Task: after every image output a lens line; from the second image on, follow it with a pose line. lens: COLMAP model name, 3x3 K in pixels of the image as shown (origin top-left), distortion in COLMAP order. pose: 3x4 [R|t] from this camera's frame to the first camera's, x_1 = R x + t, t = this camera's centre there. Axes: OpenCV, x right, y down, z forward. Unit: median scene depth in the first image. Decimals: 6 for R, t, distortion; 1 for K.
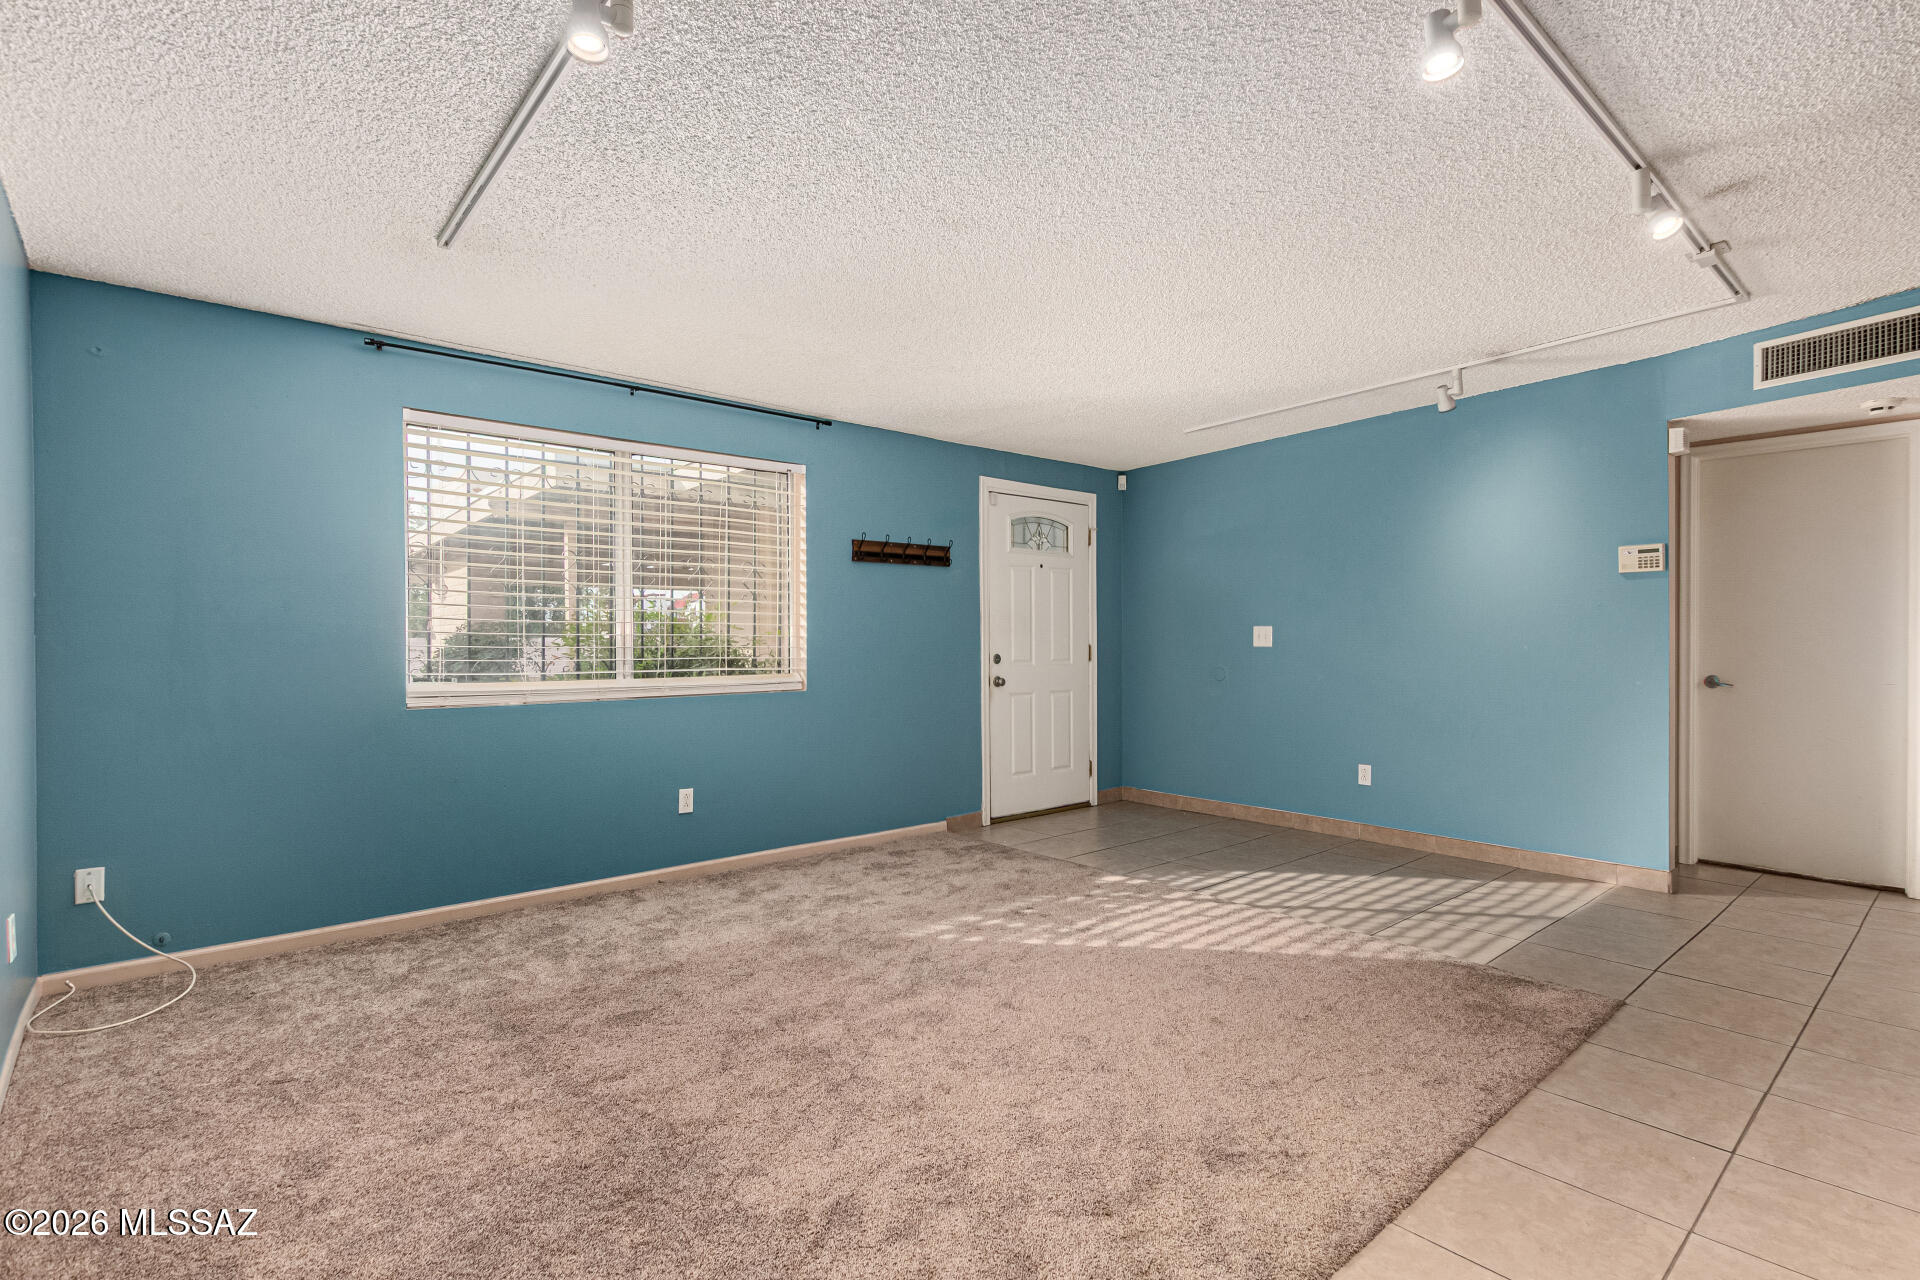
lens RADIAL K [[902.4, 0, 970.5], [0, 902.4, 644.9], [0, 0, 1]] dist [0.009717, -0.000358]
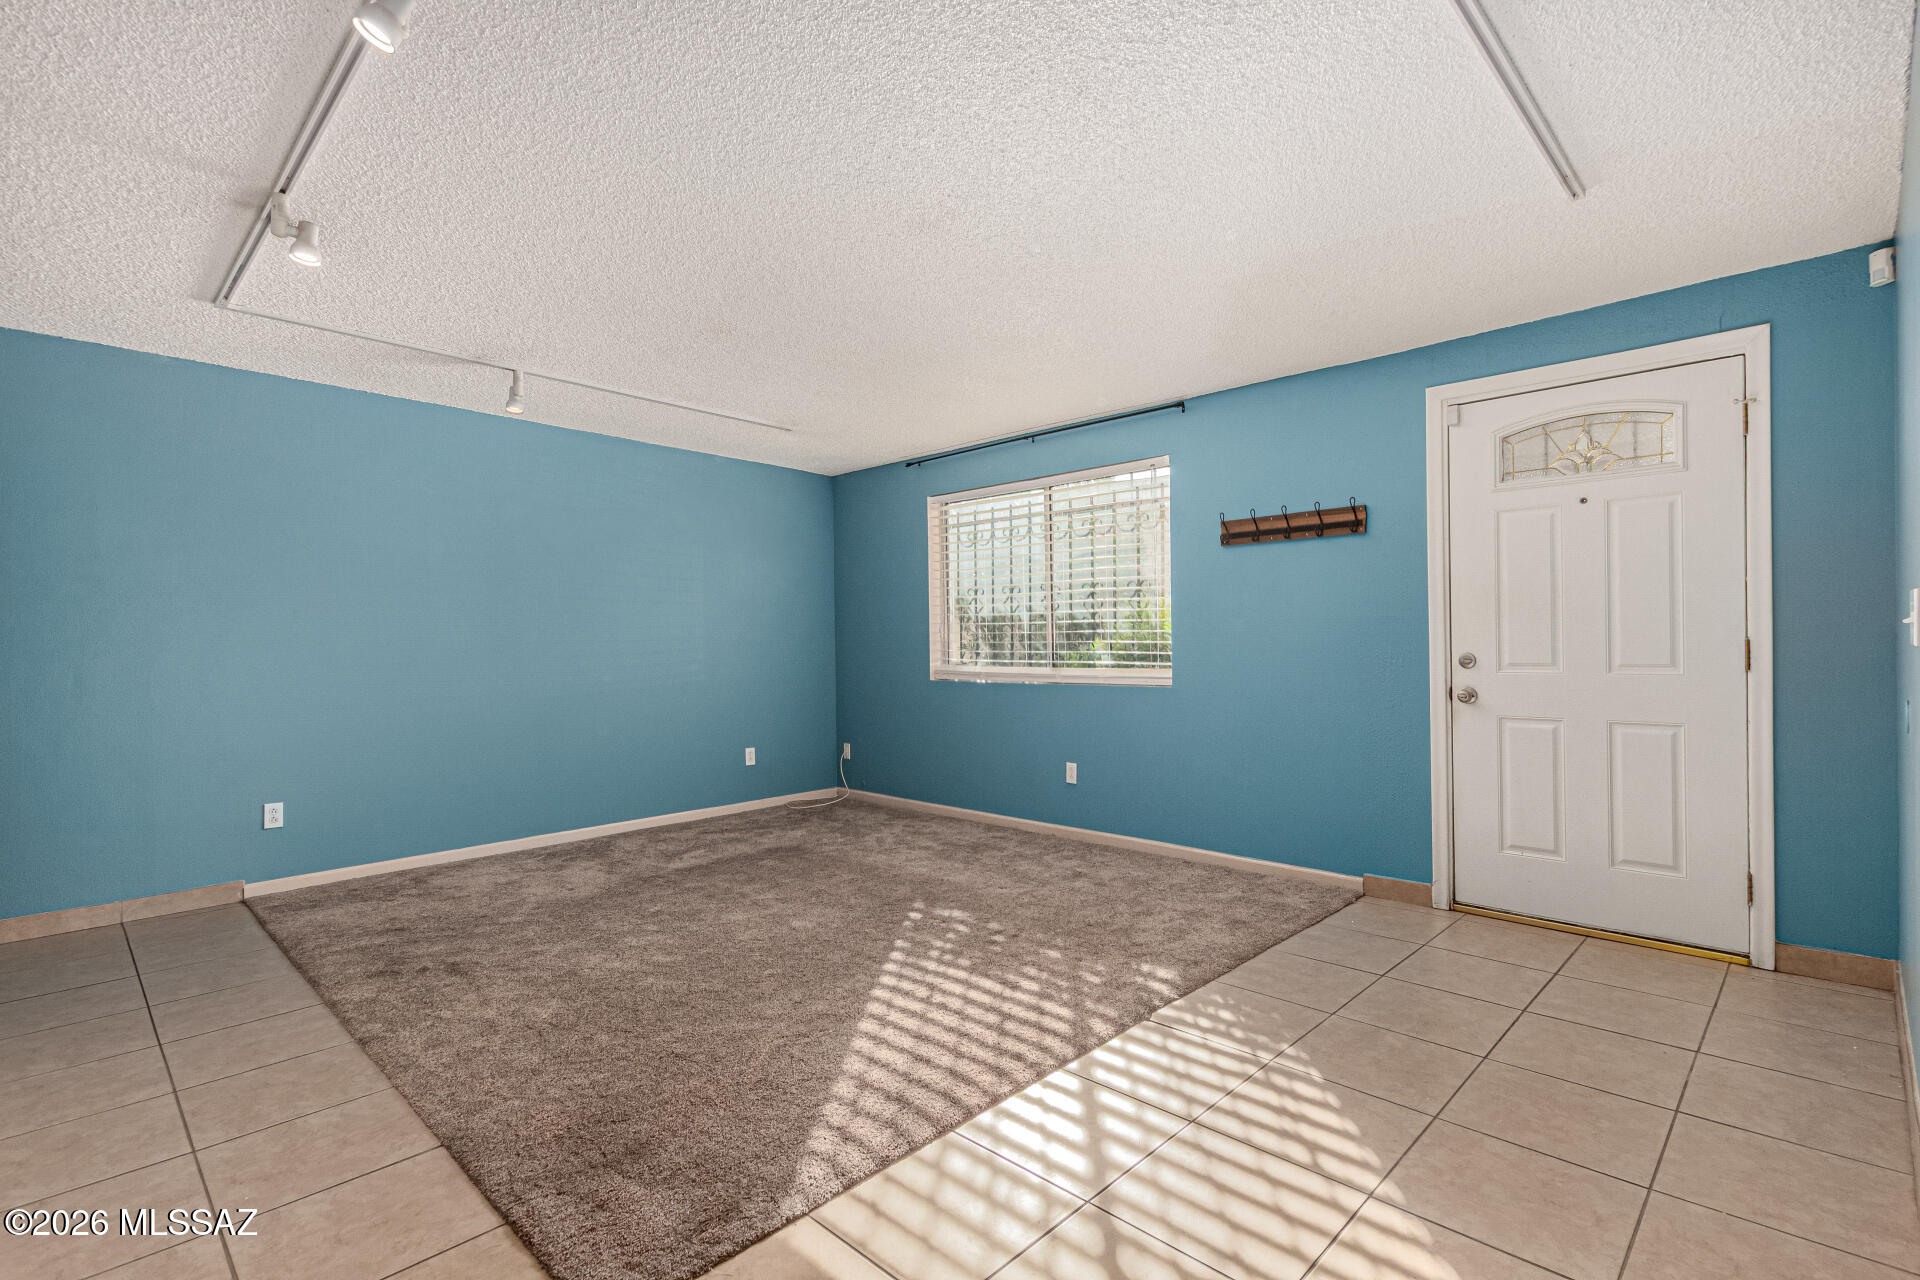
lens RADIAL K [[866.1, 0, 991.5], [0, 866.1, 644.3], [0, 0, 1]] dist [-0.001856, -0.000230]
pose [[0.115075, 0.008287, -0.993322, 0.854793], [0.008094, 0.999924, 0.009280, -0.006817], [0.993324, -0.009108, 0.114999, 0.831099]]
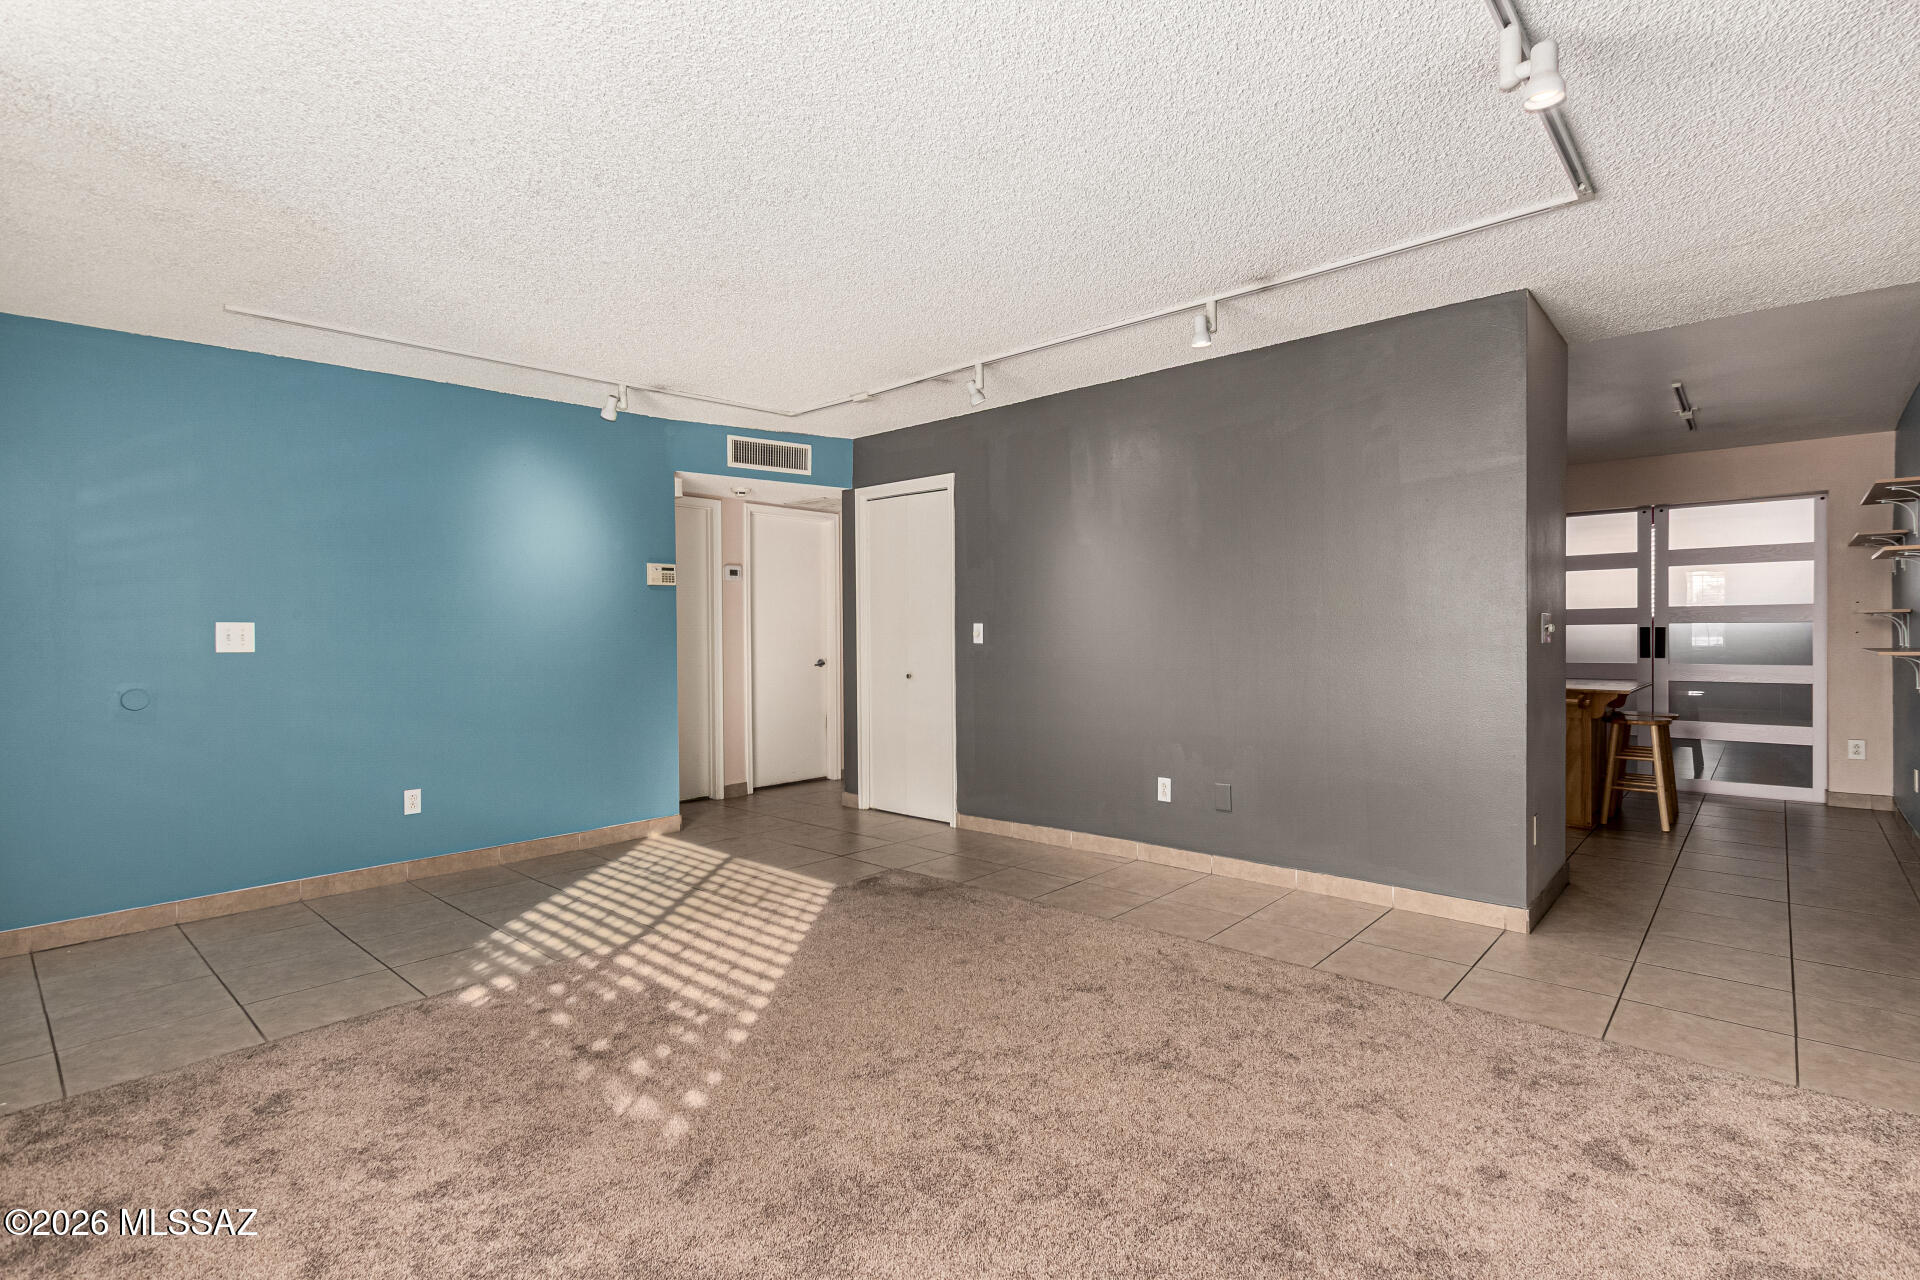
lens RADIAL K [[902.3, 0, 960.0], [0, 902.3, 640.0], [0, 0, 1]] dist [-0.000048, -0.000423]
pose [[-0.120578, -0.001959, 0.992702, -0.580720], [0.018279, 0.999824, 0.004194, -0.000738], [-0.992536, 0.018651, -0.120521, 0.754681]]
